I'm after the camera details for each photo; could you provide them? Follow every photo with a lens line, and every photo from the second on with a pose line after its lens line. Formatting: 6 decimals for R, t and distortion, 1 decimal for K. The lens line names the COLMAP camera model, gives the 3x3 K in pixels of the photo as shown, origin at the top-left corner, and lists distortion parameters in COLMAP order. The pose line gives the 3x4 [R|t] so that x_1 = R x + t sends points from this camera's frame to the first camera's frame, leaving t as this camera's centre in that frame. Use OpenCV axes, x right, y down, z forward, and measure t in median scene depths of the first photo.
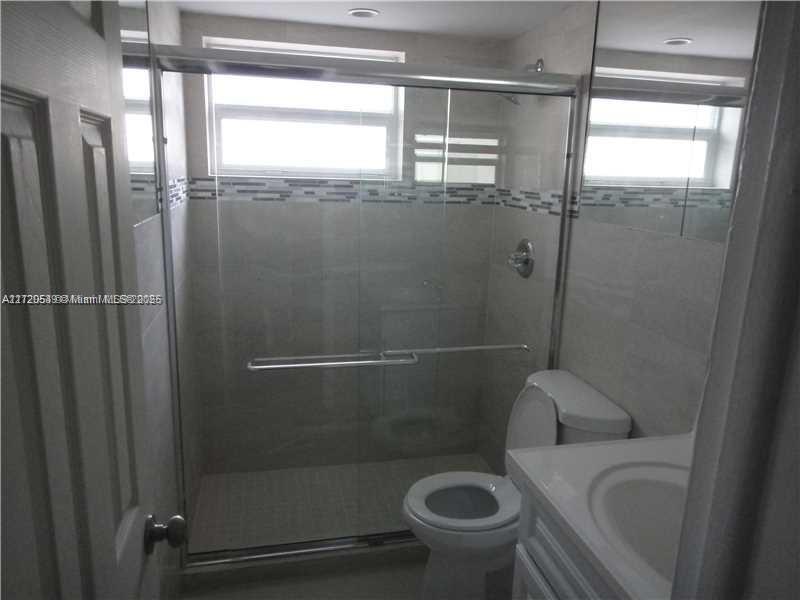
lens RADIAL K [[602.1, 0, 400.0], [0, 602.1, 300.0], [0, 0, 1]] dist [-0.004764, 0.075951]
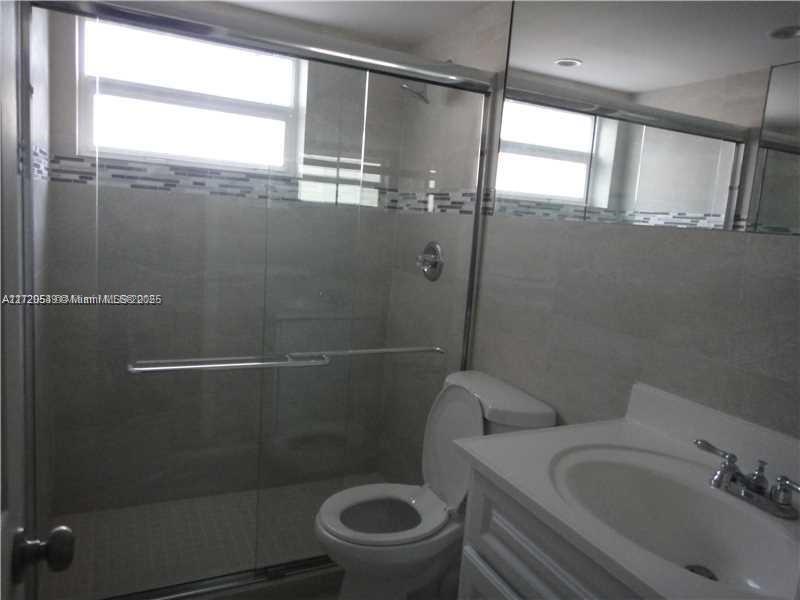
lens RADIAL K [[598.5, 0, 411.3], [0, 598.5, 296.6], [0, 0, 1]] dist [0.005073, 0.005702]
pose [[0.970988, 0.012117, 0.238821, -0.061638], [0.004557, 0.997596, -0.069144, 0.059968], [-0.239085, 0.068227, 0.968599, 0.081386]]
